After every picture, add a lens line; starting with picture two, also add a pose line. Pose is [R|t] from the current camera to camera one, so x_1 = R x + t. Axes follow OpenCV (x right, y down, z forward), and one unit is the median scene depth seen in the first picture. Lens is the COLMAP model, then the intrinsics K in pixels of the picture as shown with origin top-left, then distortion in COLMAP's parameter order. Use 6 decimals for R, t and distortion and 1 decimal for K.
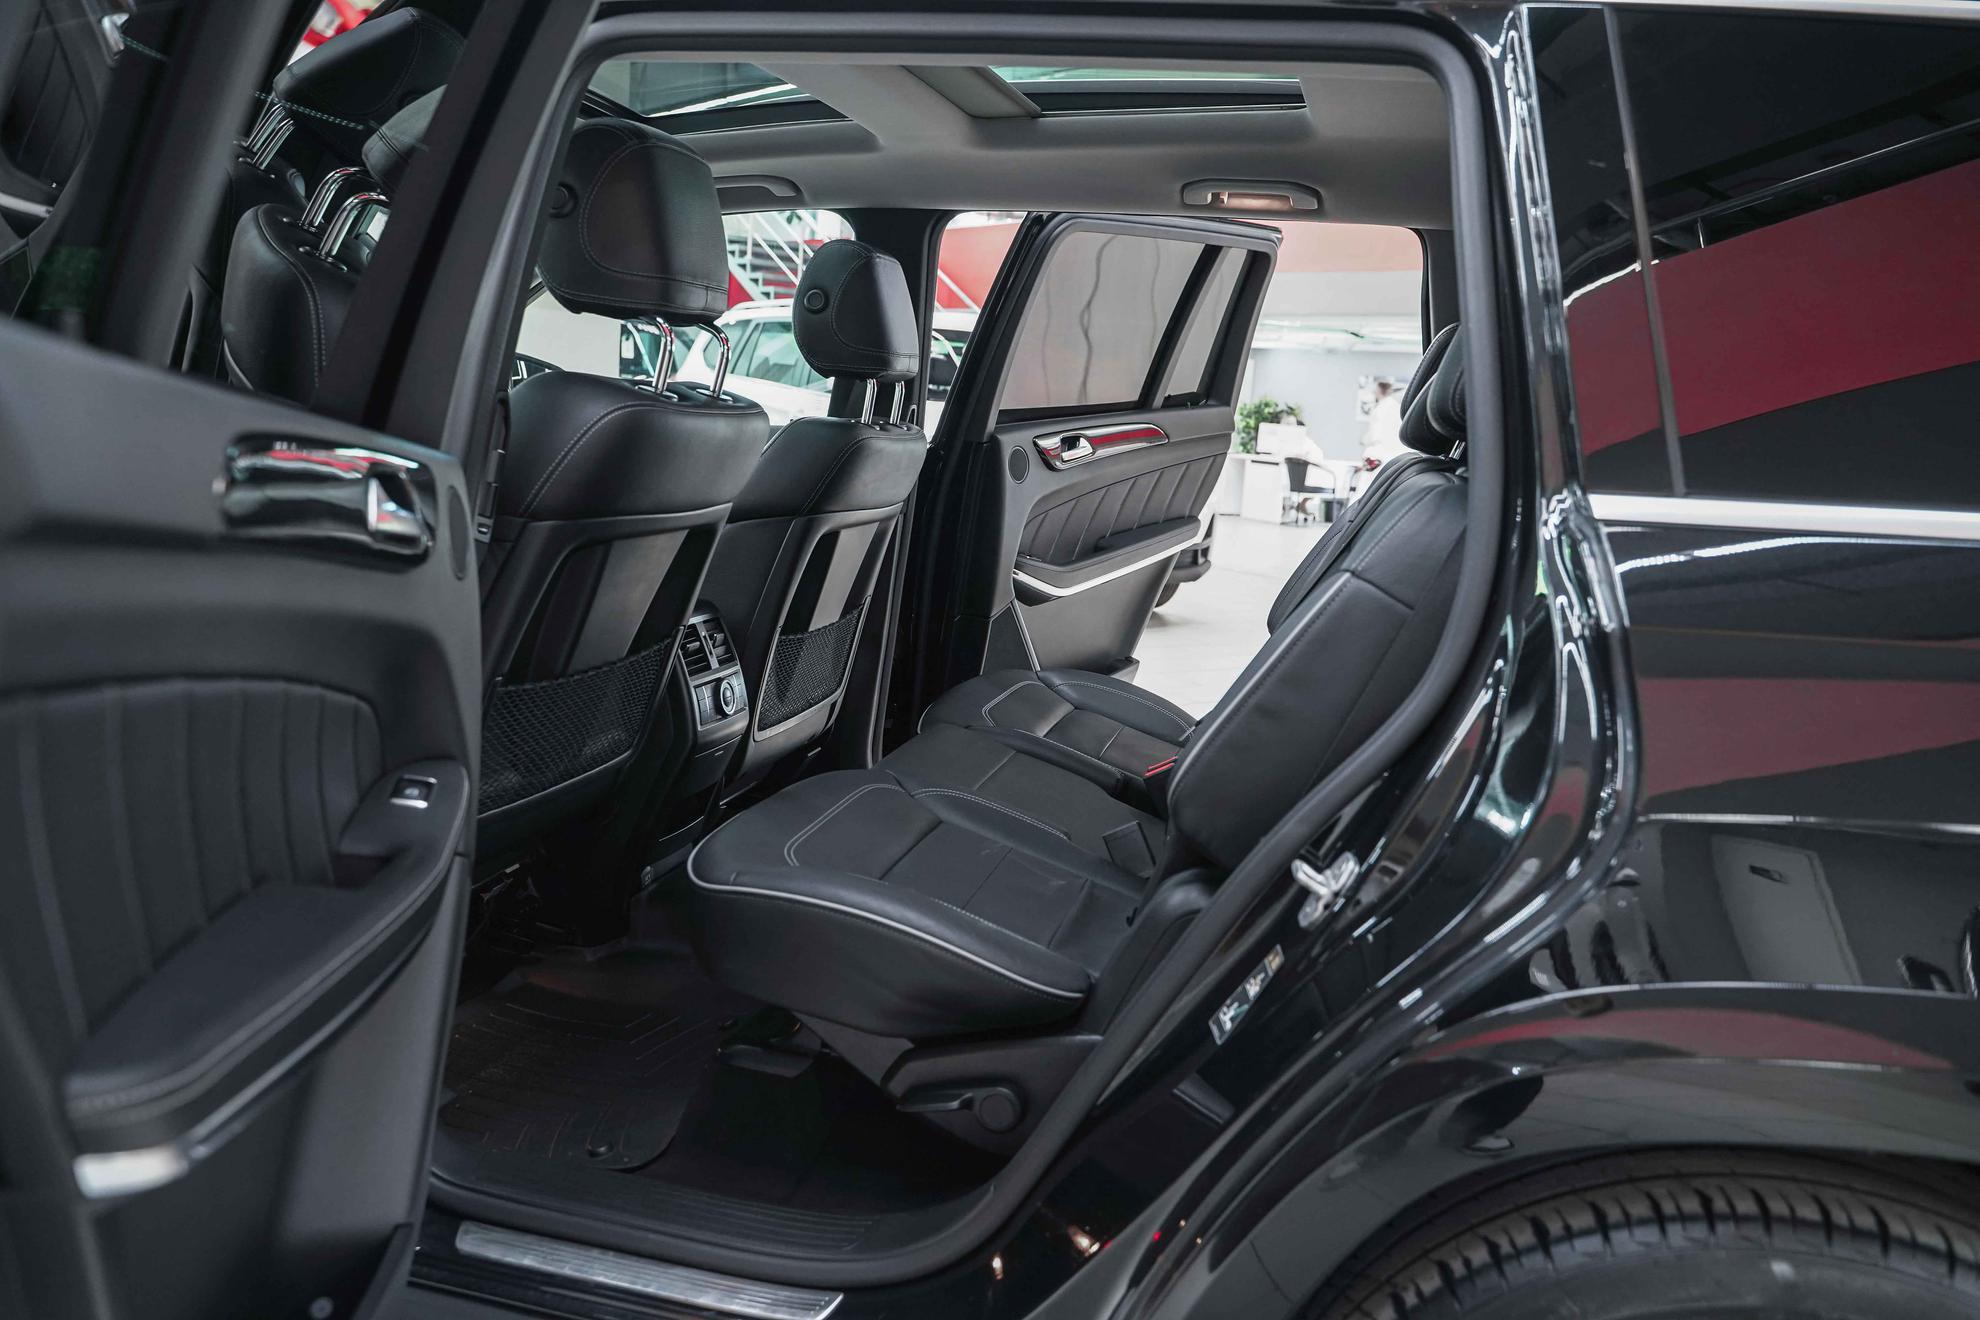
lens RADIAL K [[1618.9, 0, 985.4], [0, 1618.9, 657.7], [0, 0, 1]] dist [-0.014769, 0.006329]
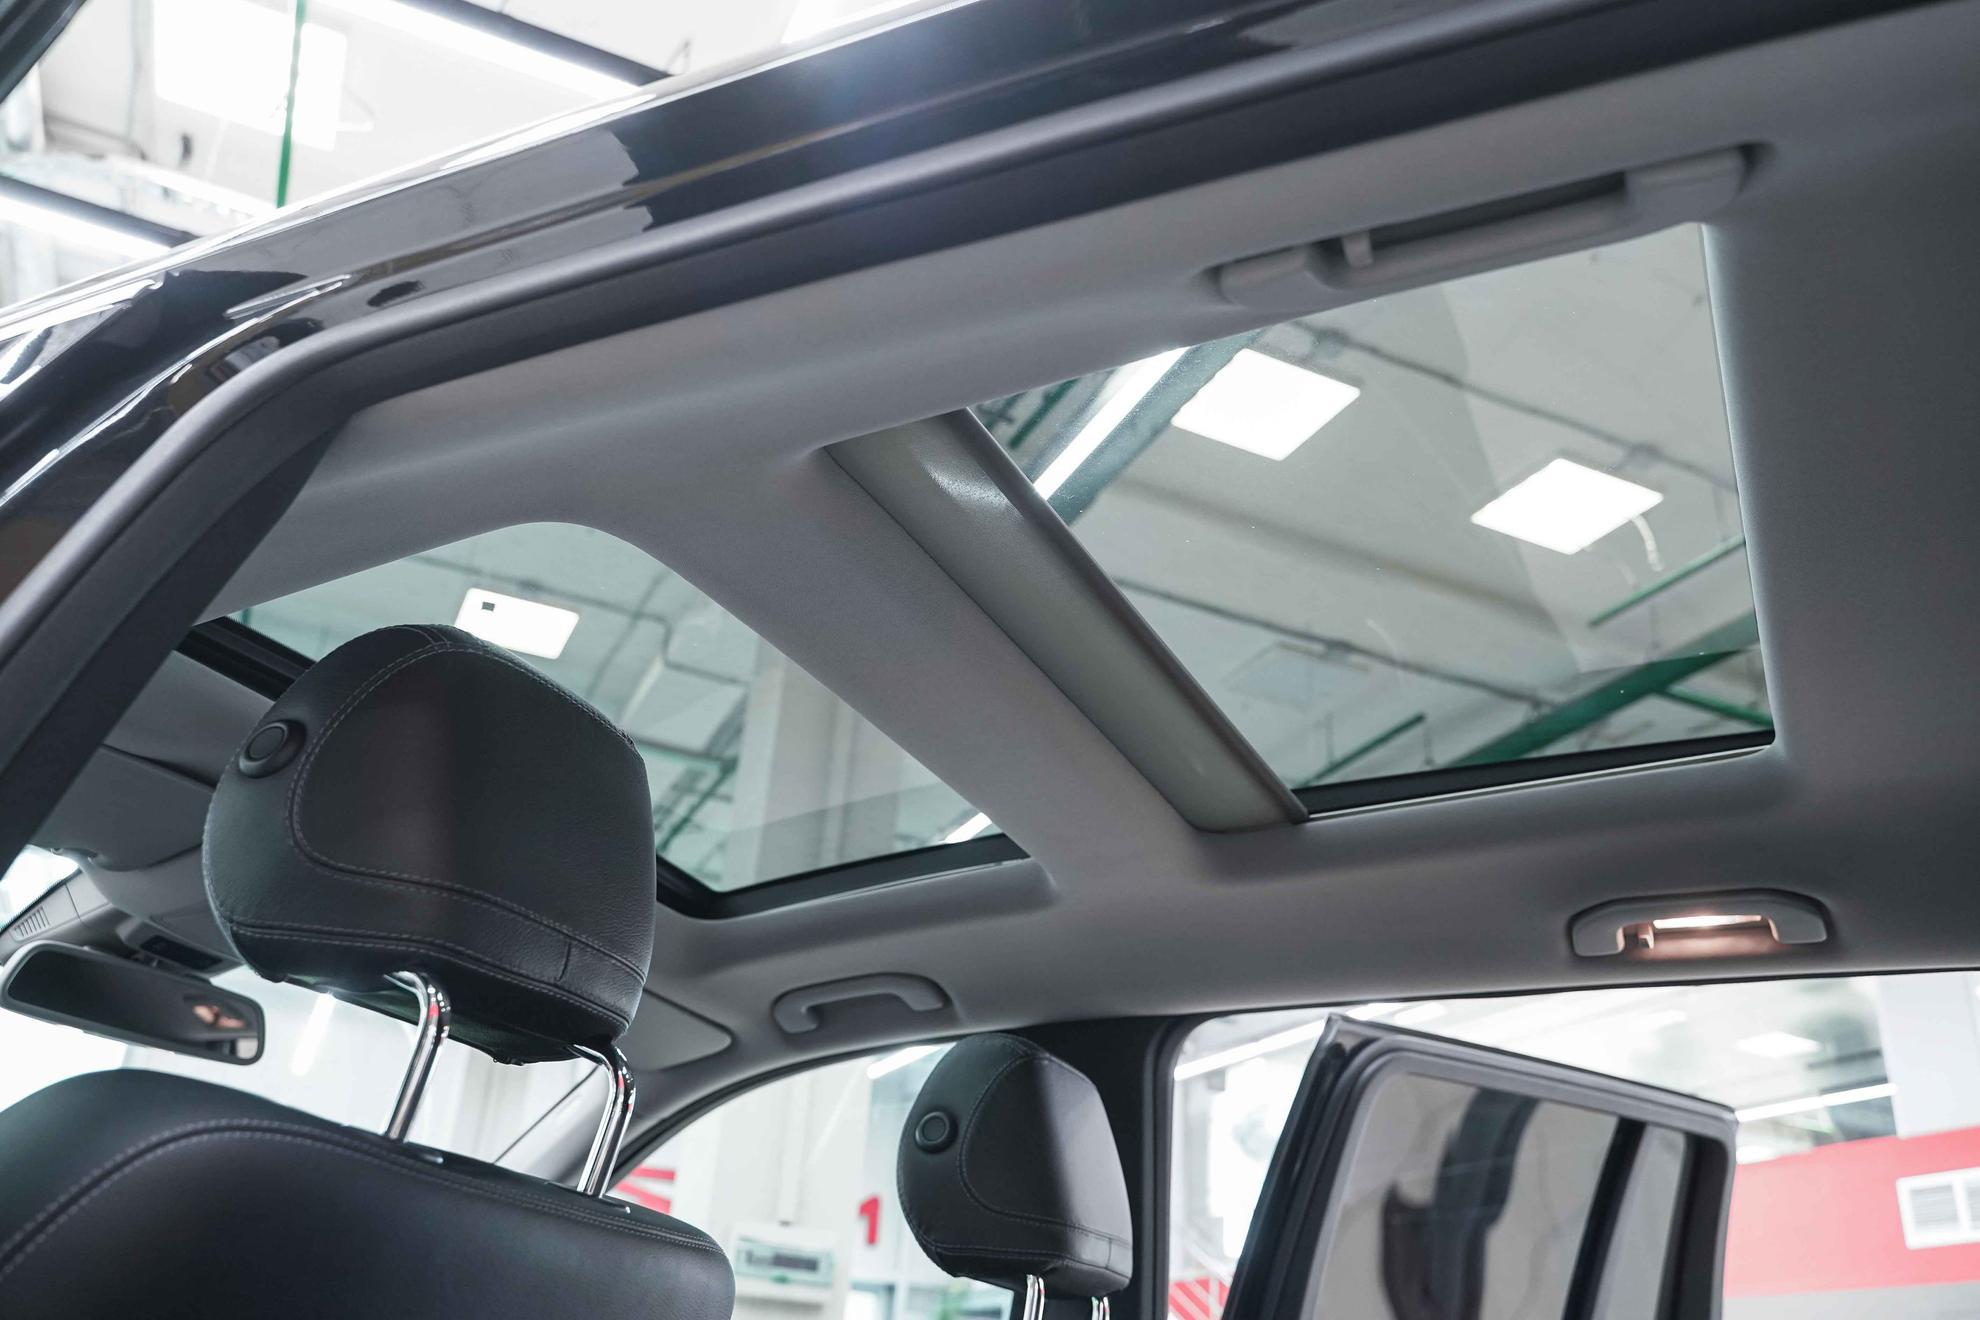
lens RADIAL K [[1618.9, 0, 985.4], [0, 1618.9, 657.7], [0, 0, 1]] dist [-0.014769, 0.006329]
pose [[0.979405, -0.093276, -0.179068, 0.029533], [-0.034298, 0.797139, -0.602821, -0.010082], [0.198971, 0.596548, 0.777523, 0.448582]]
